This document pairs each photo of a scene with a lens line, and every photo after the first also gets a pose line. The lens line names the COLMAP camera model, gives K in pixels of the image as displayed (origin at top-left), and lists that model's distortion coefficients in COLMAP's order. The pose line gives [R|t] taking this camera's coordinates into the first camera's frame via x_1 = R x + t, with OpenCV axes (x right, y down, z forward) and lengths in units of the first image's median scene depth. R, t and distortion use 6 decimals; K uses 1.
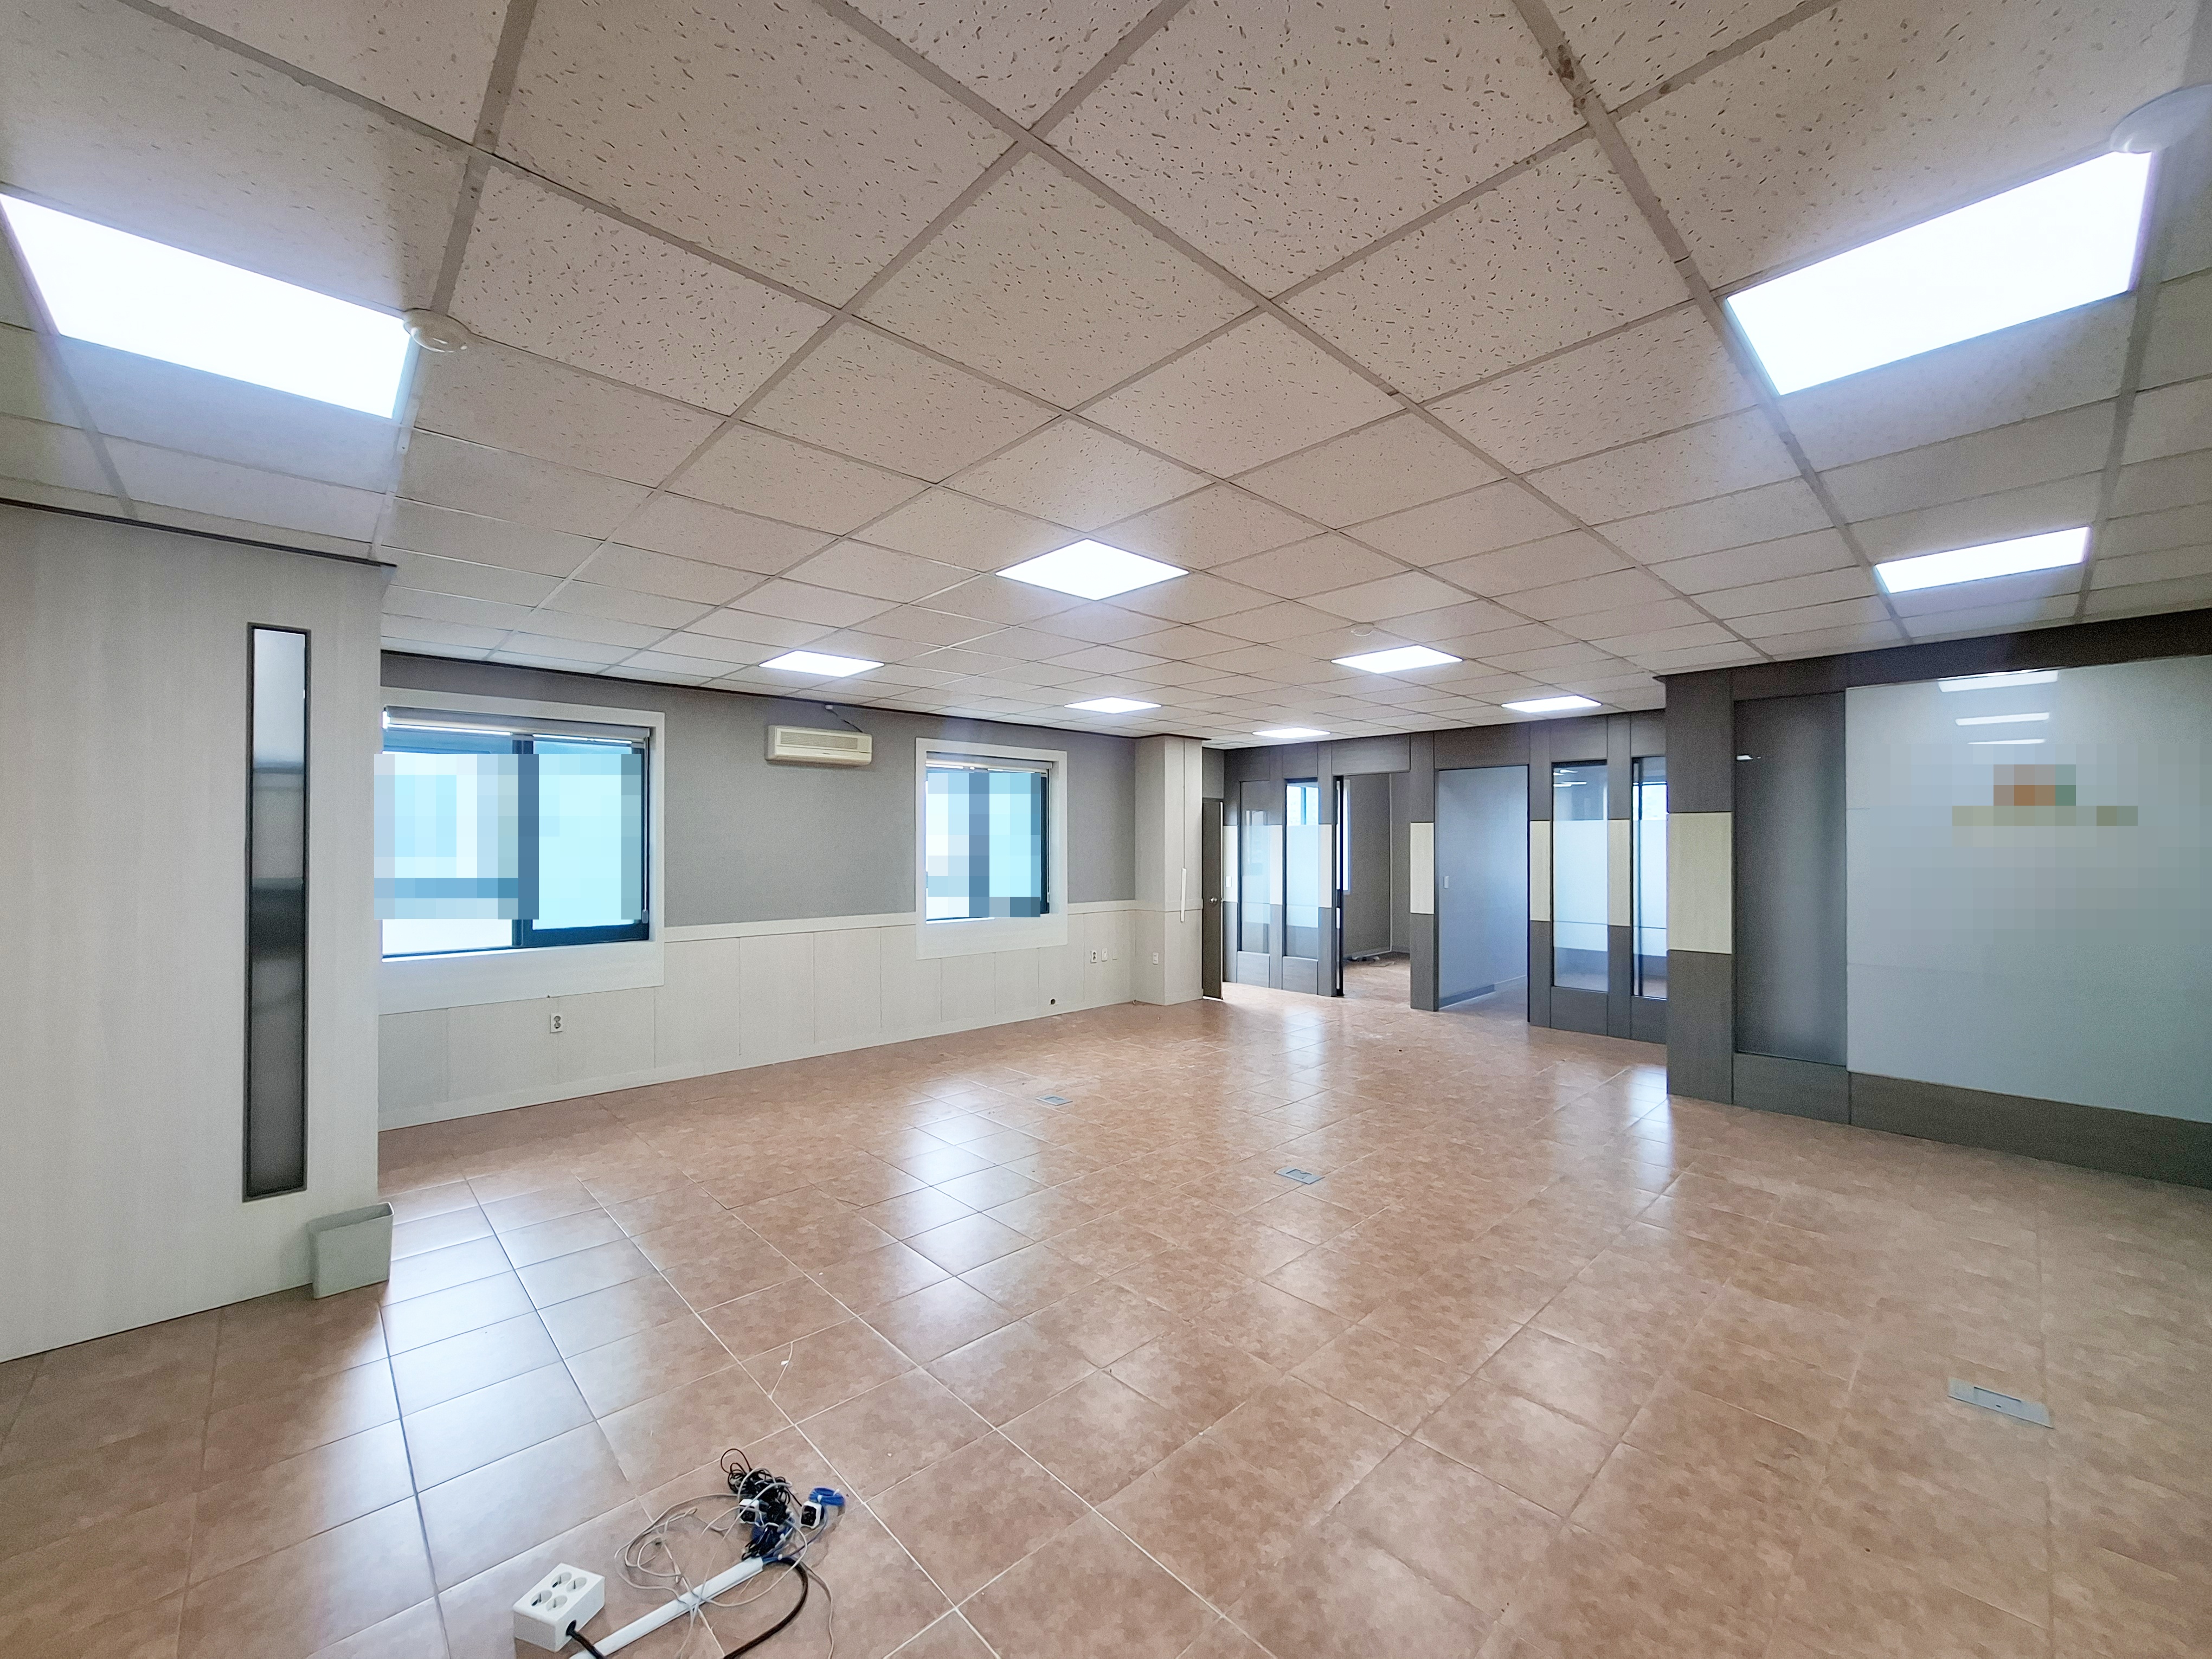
lens RADIAL K [[870.6, 0, 1105.9], [0, 870.6, 834.4], [0, 0, 1]] dist [-0.007431, 0.001011]
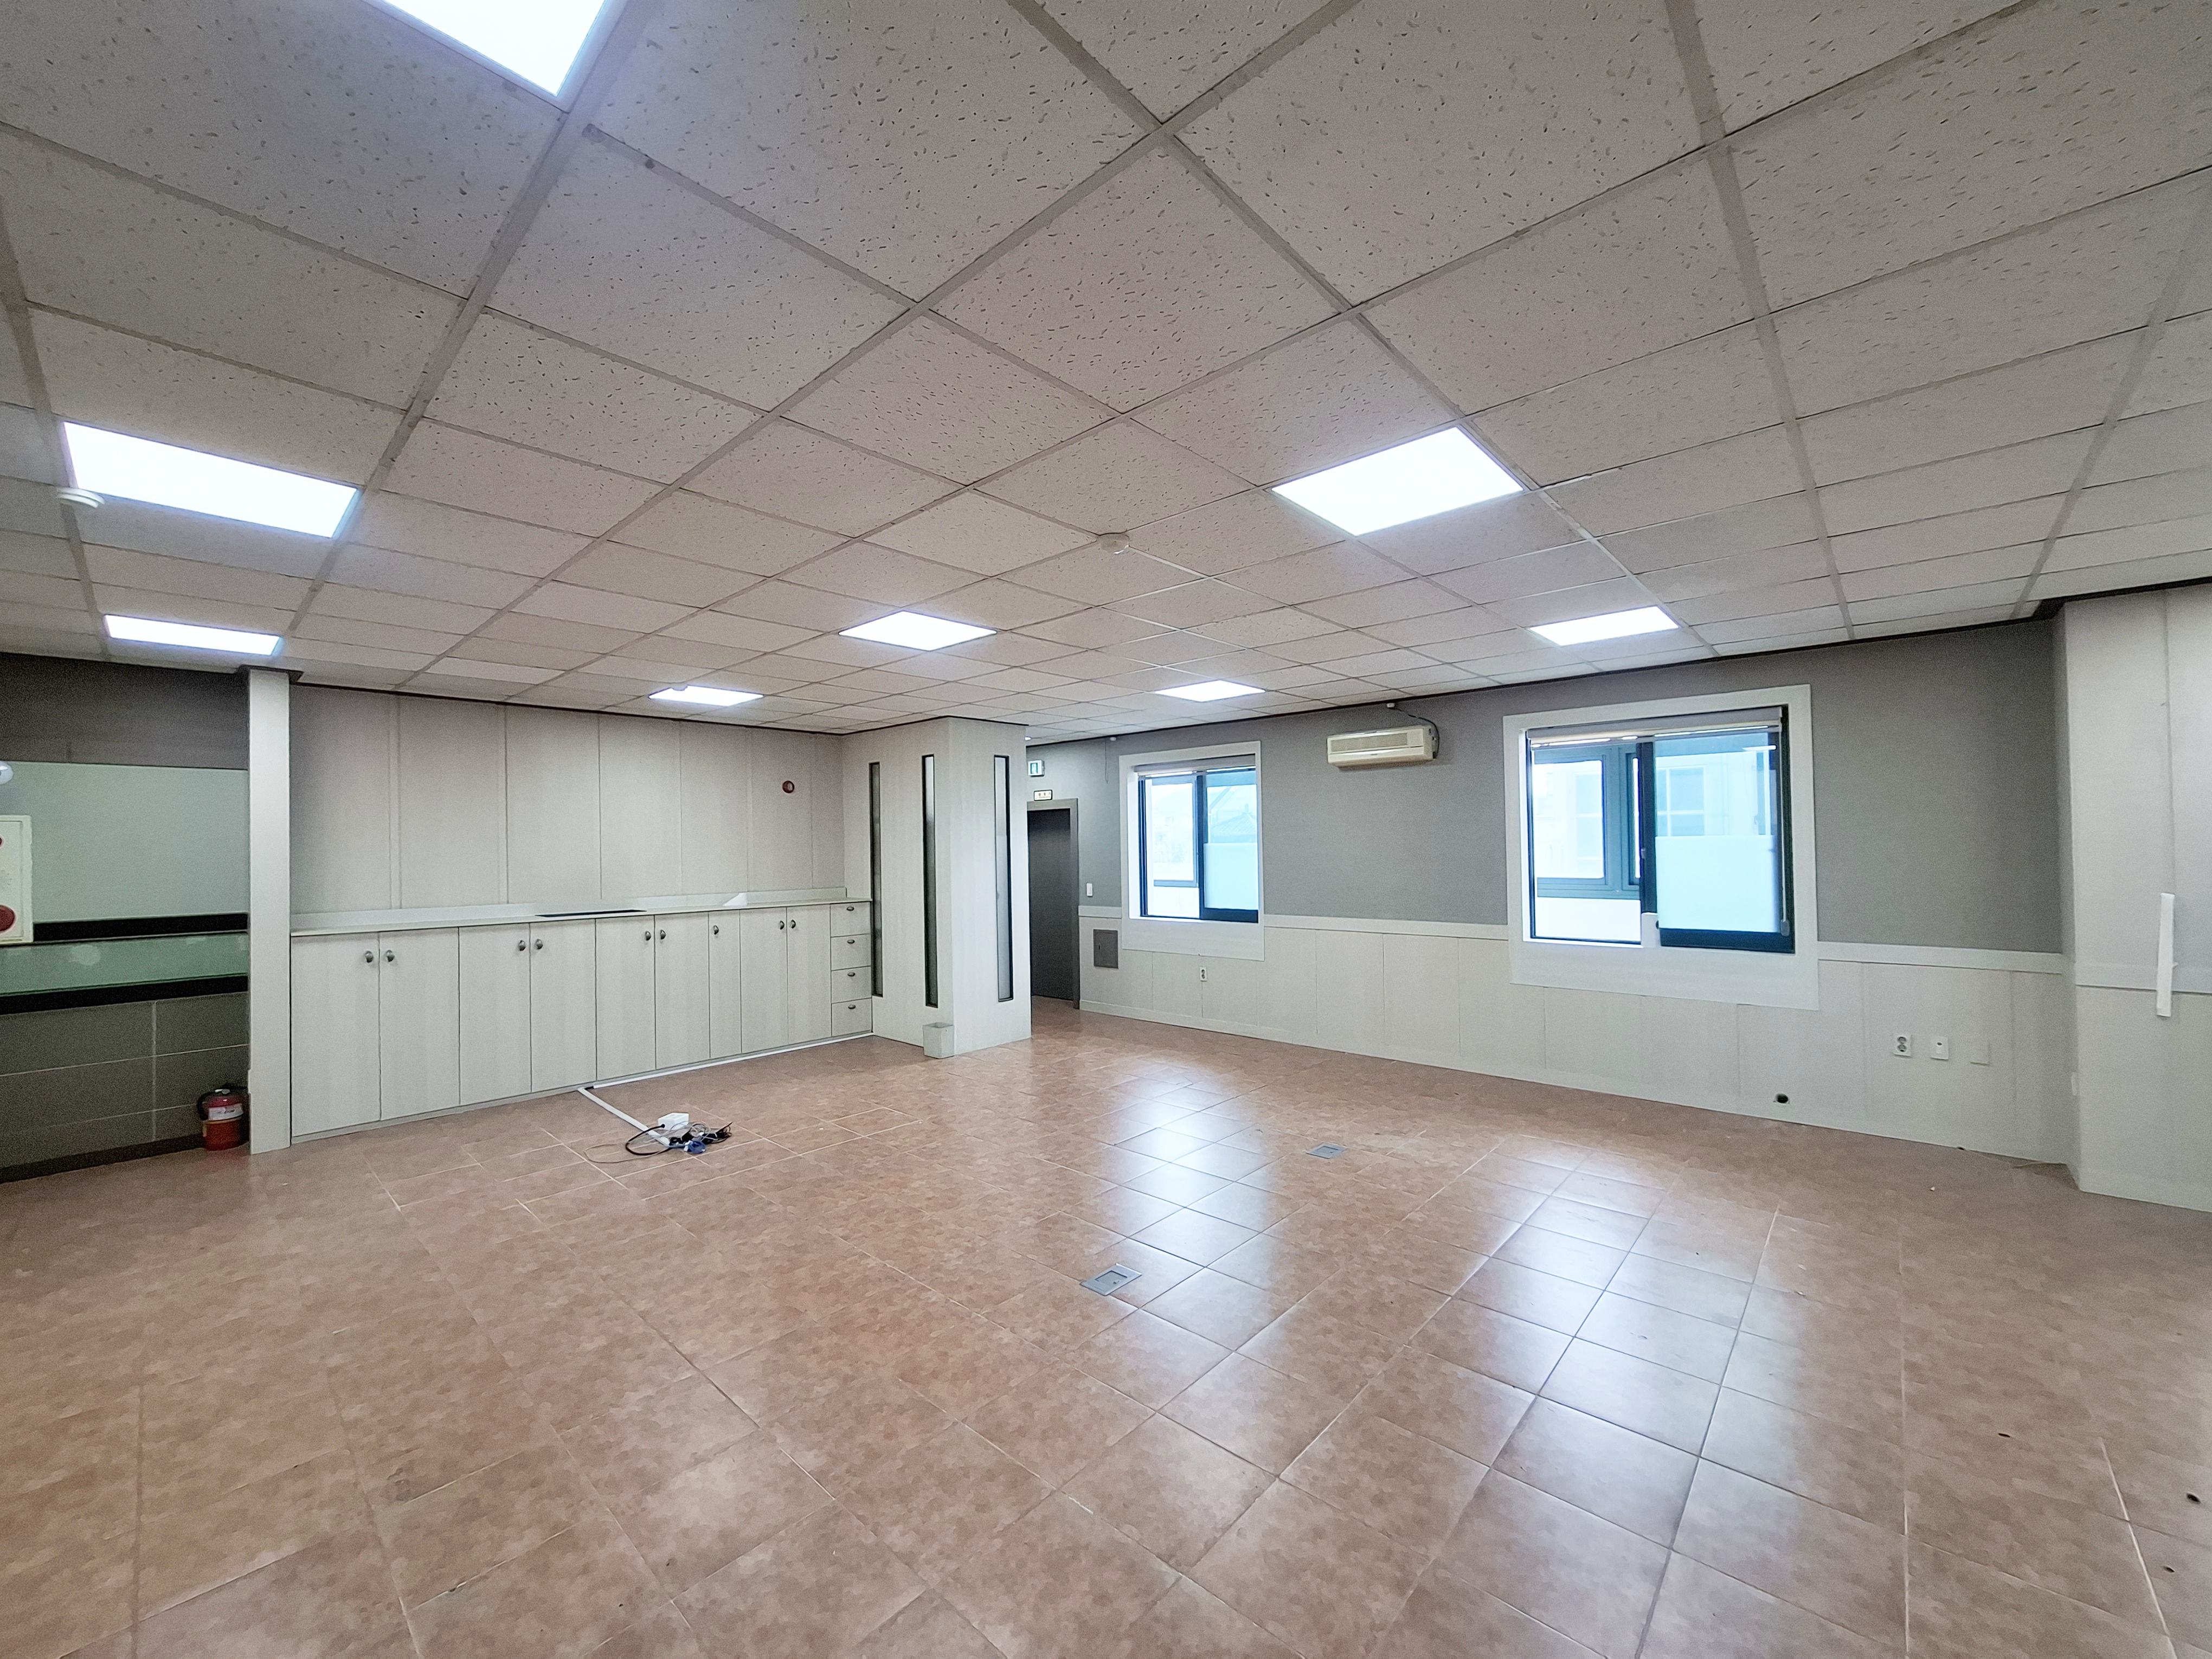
lens RADIAL K [[870.6, 0, 1090.7], [0, 870.6, 833.9], [0, 0, 1]] dist [-0.007431, 0.001011]
pose [[0.065102, -0.018349, -0.997710, 0.624302], [0.025110, 0.999544, -0.016745, 0.006055], [0.997563, -0.023962, 0.065533, 0.589932]]
